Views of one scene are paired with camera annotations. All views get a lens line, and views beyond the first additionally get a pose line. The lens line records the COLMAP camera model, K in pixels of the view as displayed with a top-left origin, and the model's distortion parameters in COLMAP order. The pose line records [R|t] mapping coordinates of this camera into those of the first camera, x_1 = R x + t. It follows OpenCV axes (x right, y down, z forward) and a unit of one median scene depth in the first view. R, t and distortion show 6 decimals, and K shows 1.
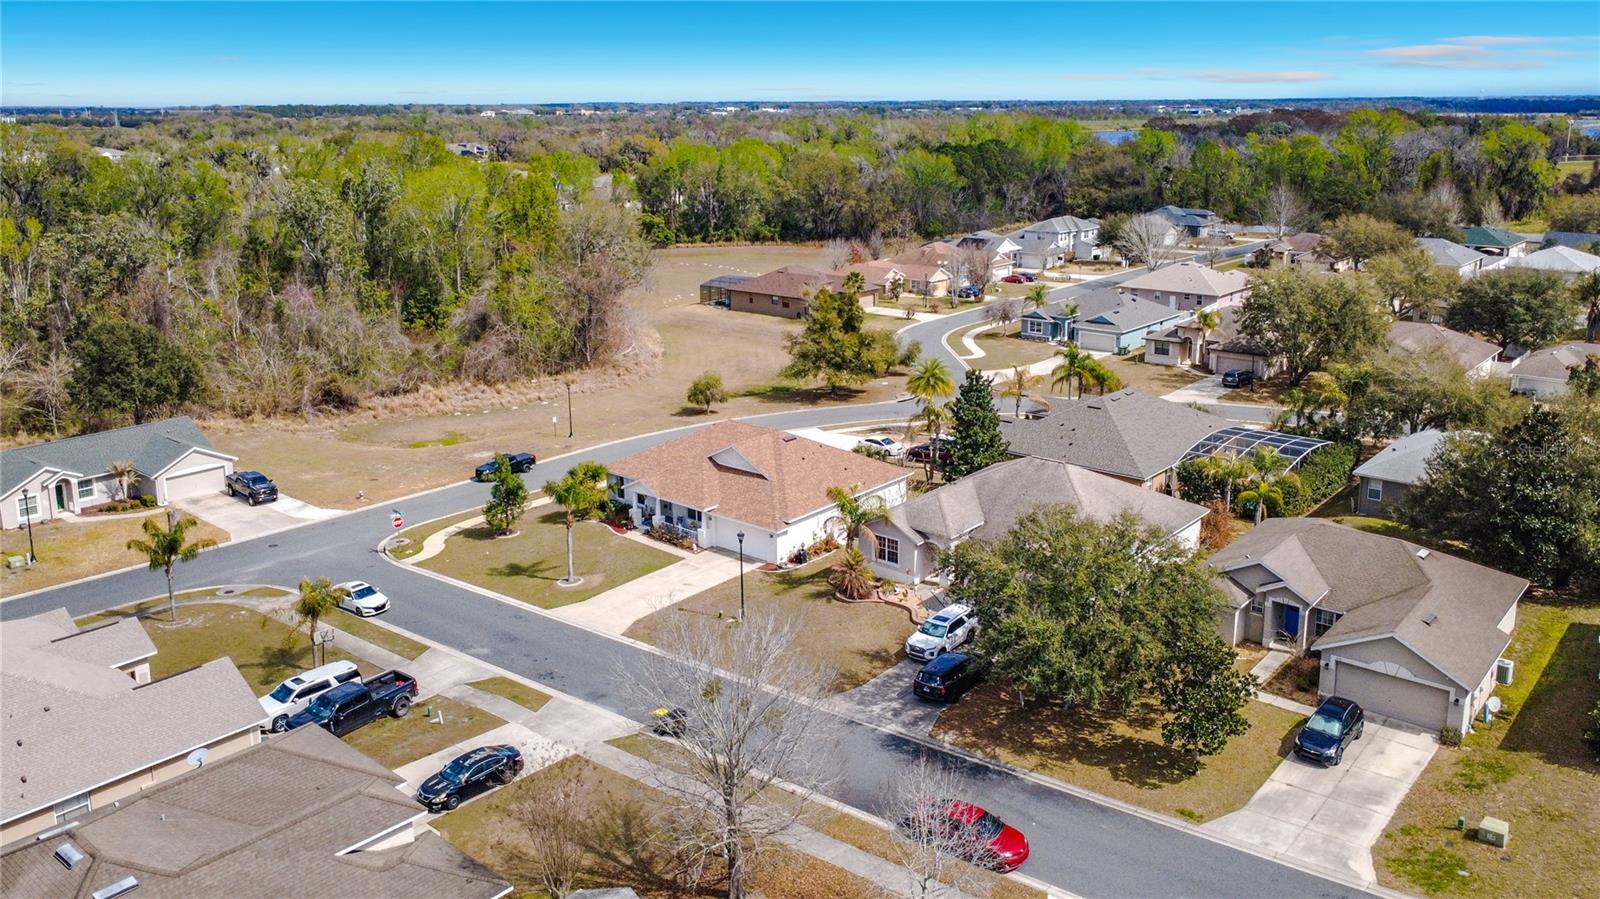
lens RADIAL K [[1195.8, 0, 800.0], [0, 1195.8, 449.5], [0, 0, 1]] dist [0.005780, 0.002051]
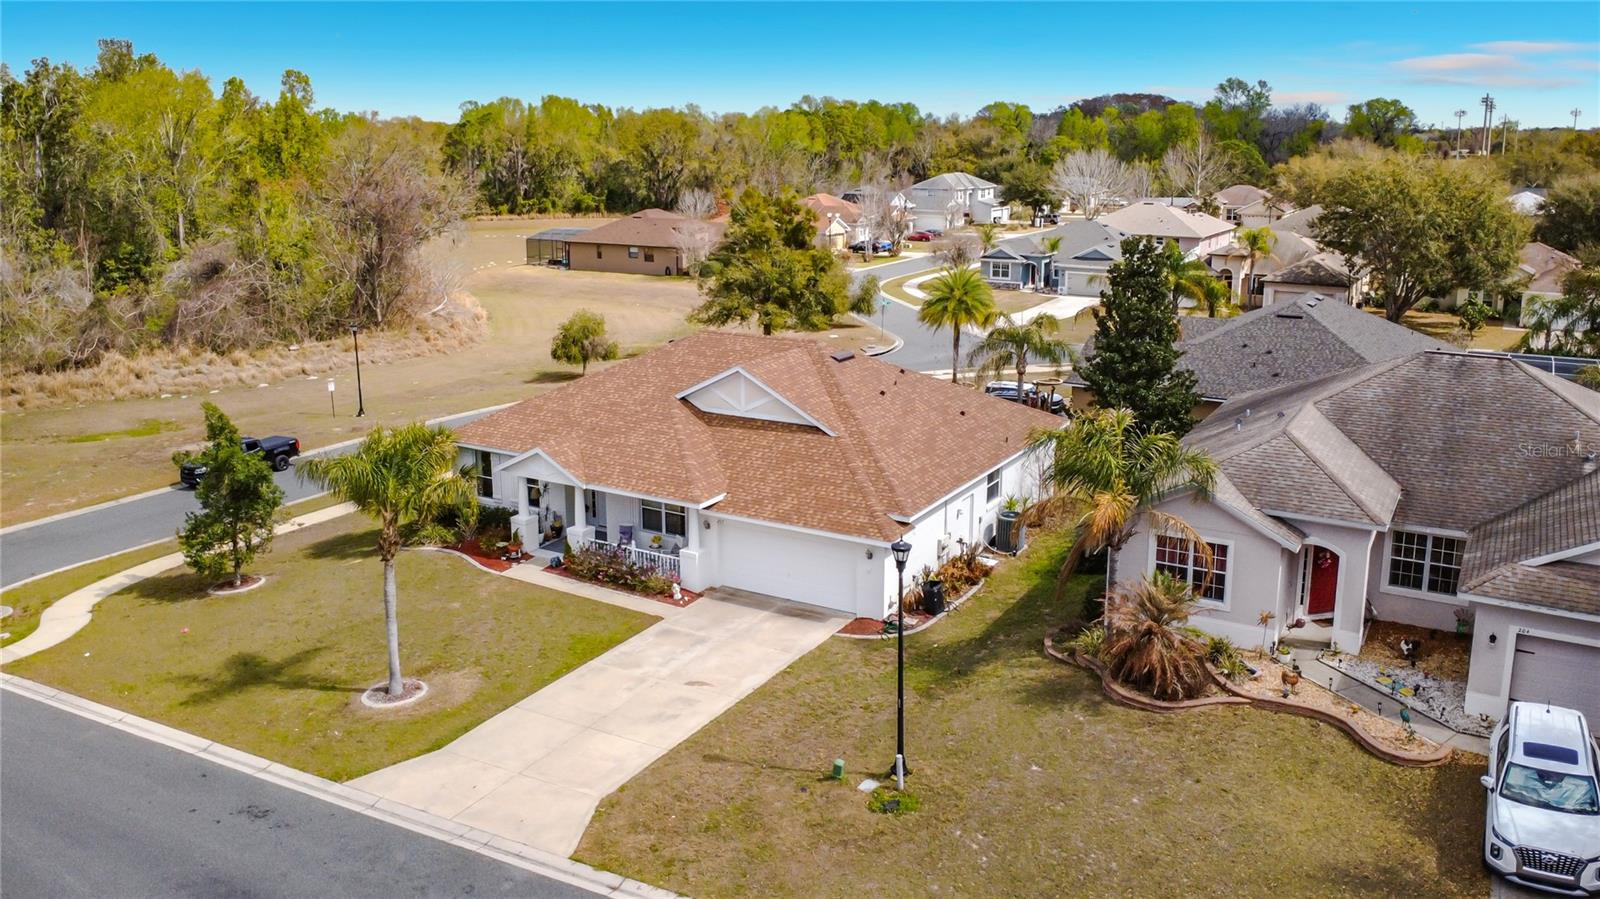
lens RADIAL K [[1253.8, 0, 797.3], [0, 1253.8, 434.5], [0, 0, 1]] dist [-0.041495, -0.000734]
pose [[0.986247, -0.036825, 0.161123, -0.070329], [0.042805, 0.998511, -0.033806, 0.024976], [-0.159638, 0.040238, 0.986355, 0.321962]]
